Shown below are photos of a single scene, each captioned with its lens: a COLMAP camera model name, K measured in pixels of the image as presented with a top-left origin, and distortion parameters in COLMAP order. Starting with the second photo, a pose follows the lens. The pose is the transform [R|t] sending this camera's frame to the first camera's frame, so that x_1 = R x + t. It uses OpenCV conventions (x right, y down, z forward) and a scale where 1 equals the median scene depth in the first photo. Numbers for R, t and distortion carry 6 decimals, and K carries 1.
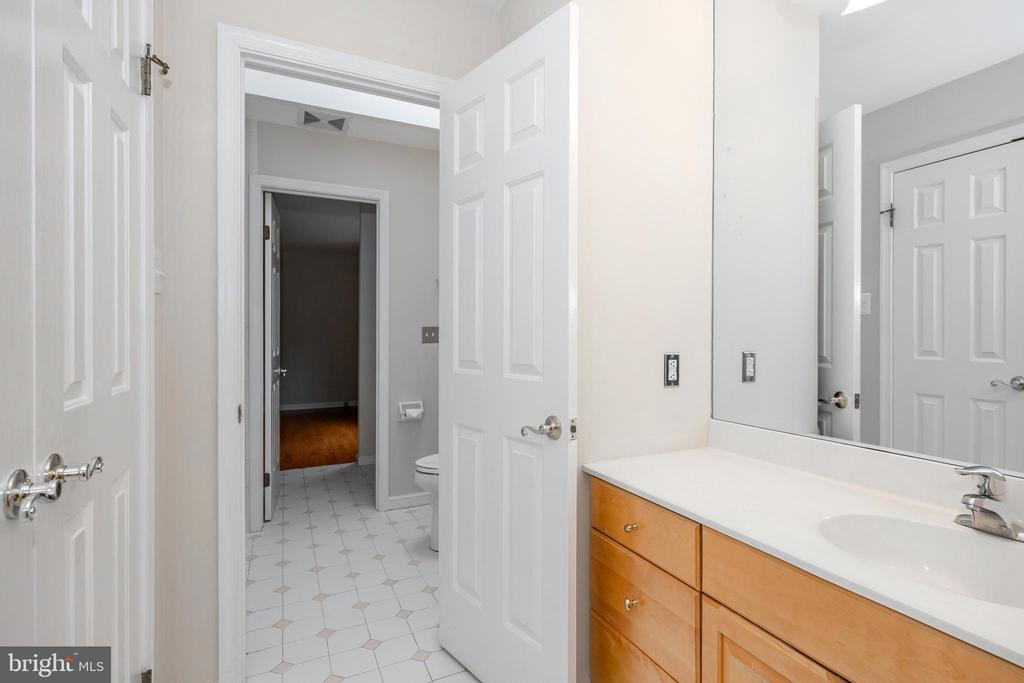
lens RADIAL K [[489.9, 0, 512.6], [0, 489.9, 340.6], [0, 0, 1]] dist [-0.000108, -0.000016]
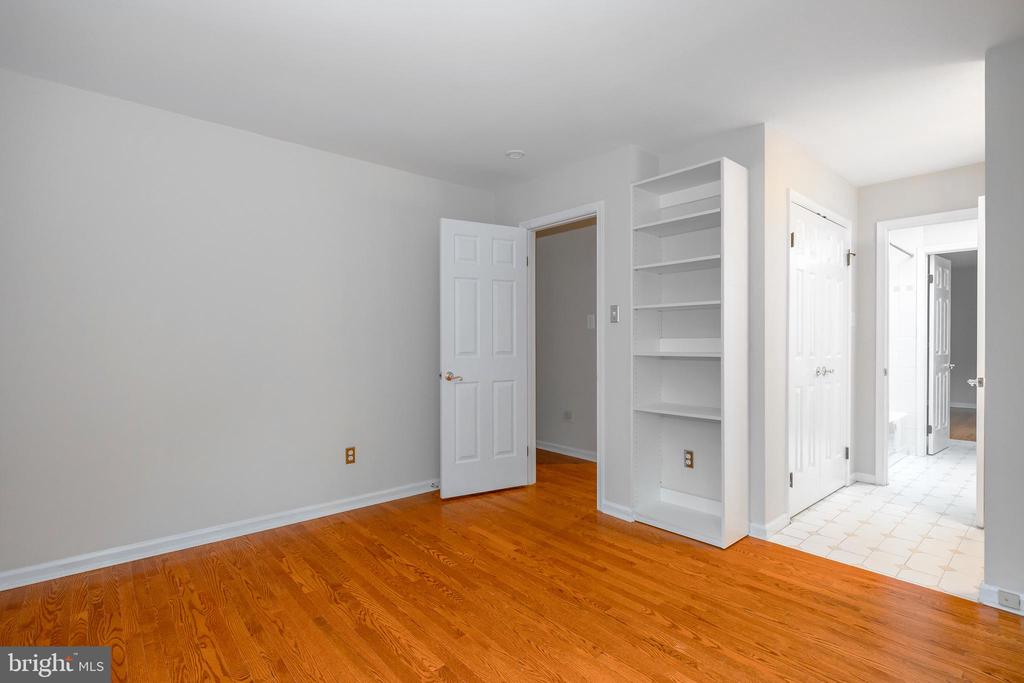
lens RADIAL K [[489.9, 0, 512.6], [0, 489.9, 343.8], [0, 0, 1]] dist [-0.000108, -0.000016]
pose [[0.255768, 0.002904, -0.966734, 0.780200], [-0.005483, 0.999984, 0.001554, 0.009326], [0.966723, 0.004903, 0.255780, -0.844263]]
